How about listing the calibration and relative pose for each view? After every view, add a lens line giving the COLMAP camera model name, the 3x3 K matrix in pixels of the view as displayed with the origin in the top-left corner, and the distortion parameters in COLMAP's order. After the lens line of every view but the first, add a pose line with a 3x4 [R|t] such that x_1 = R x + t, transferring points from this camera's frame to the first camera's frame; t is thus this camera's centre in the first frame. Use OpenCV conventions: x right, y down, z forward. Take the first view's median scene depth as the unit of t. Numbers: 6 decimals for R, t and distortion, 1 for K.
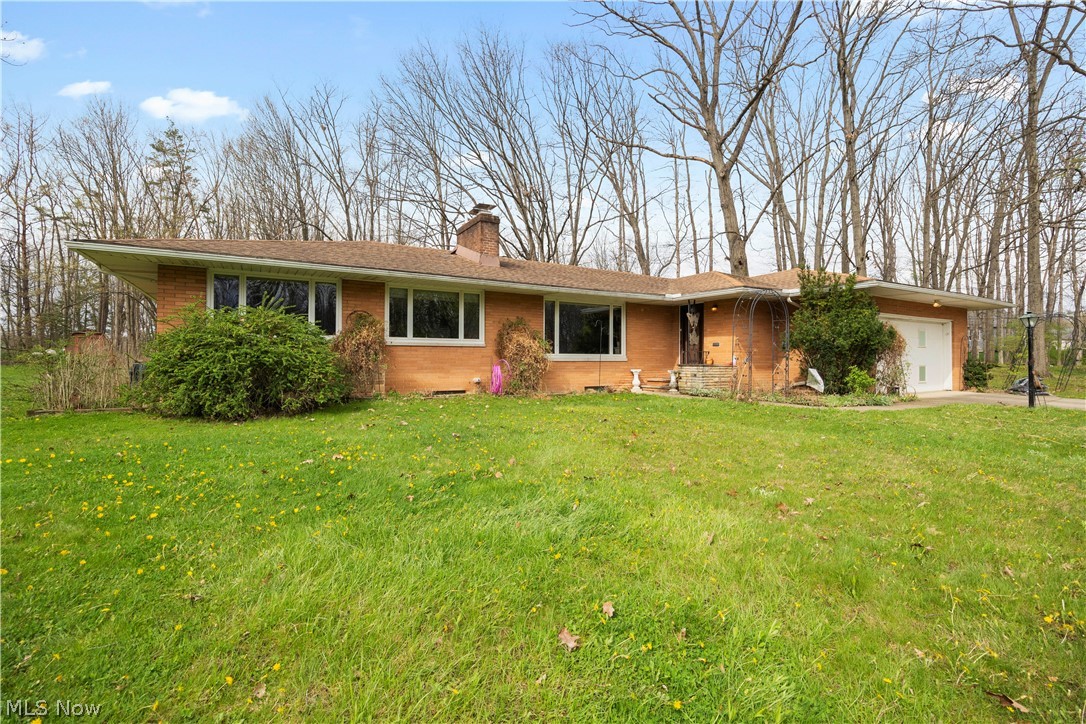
lens RADIAL K [[503.5, 0, 543.0], [0, 503.5, 364.1], [0, 0, 1]] dist [-0.007838, 0.000172]
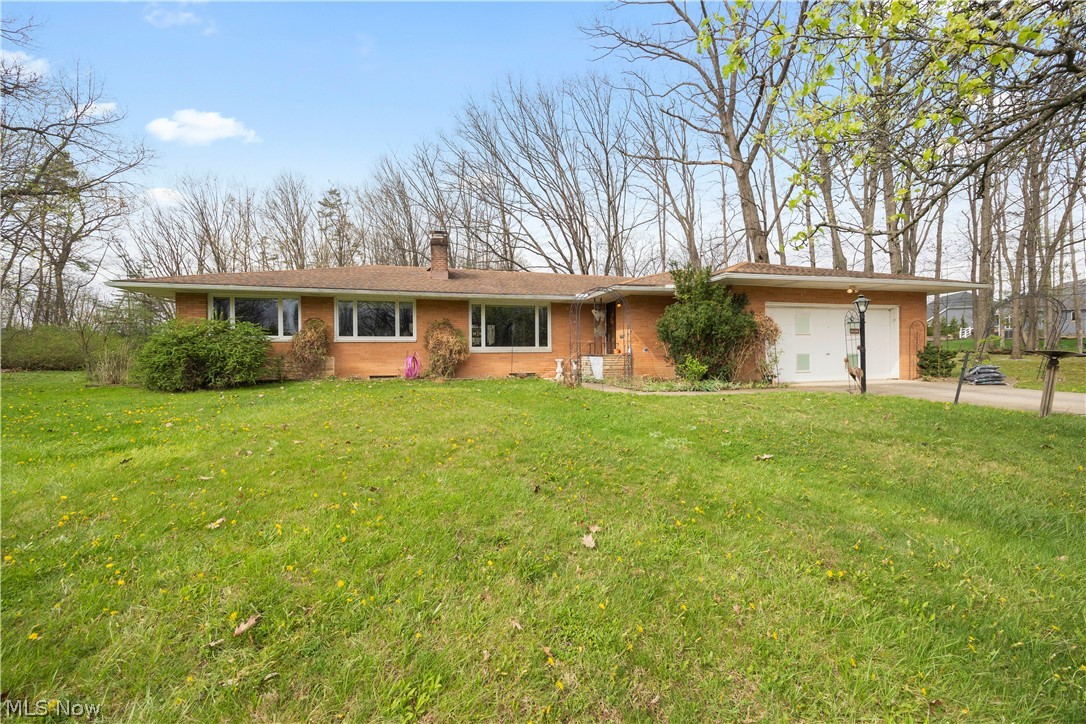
lens RADIAL K [[431.2, 0, 542.2], [0, 431.2, 363.4], [0, 0, 1]] dist [0.009787, -0.000087]
pose [[0.959493, -0.003308, -0.281714, 0.461103], [0.007446, 0.999880, 0.013619, 0.007034], [0.281635, -0.015165, 0.959402, 0.016547]]
